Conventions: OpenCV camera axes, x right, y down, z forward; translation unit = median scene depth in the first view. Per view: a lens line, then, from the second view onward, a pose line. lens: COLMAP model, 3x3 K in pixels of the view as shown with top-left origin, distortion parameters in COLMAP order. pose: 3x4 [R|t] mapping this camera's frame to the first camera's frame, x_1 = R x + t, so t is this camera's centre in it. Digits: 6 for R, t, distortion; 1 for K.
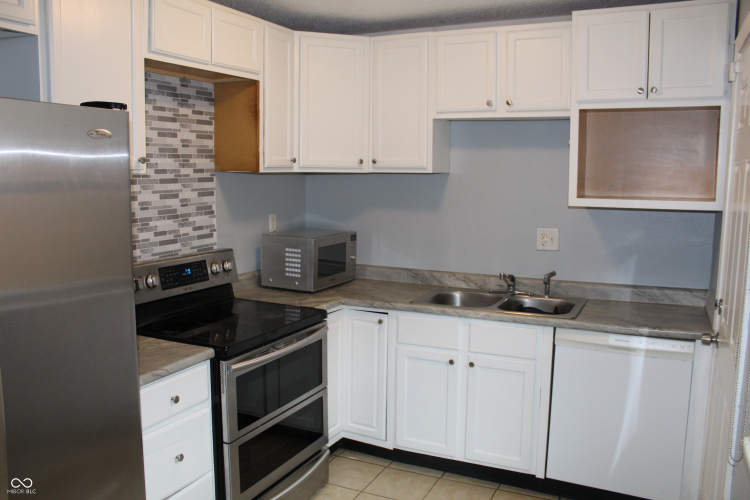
lens RADIAL K [[622.3, 0, 378.5], [0, 622.3, 248.2], [0, 0, 1]] dist [-0.159758, 0.147666]
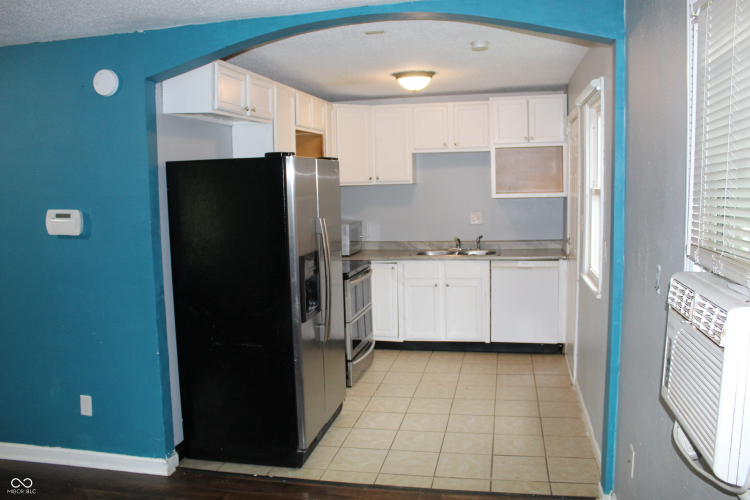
lens RADIAL K [[622.3, 0, 378.5], [0, 622.3, 248.2], [0, 0, 1]] dist [-0.159758, 0.147666]
pose [[0.972772, -0.057857, 0.224427, -0.455931], [0.061619, 0.998052, -0.009788, 0.080614], [-0.223424, 0.023351, 0.974442, -0.764692]]
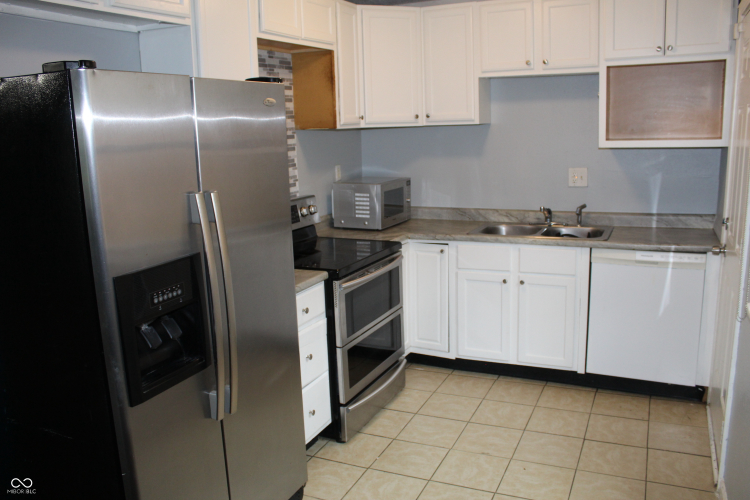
lens RADIAL K [[622.3, 0, 378.5], [0, 622.3, 248.2], [0, 0, 1]] dist [-0.159758, 0.147666]
pose [[0.999135, -0.041573, -0.001271, -0.122754], [0.041557, 0.996549, 0.071857, 0.022864], [-0.001721, -0.071847, 0.997414, -0.194974]]
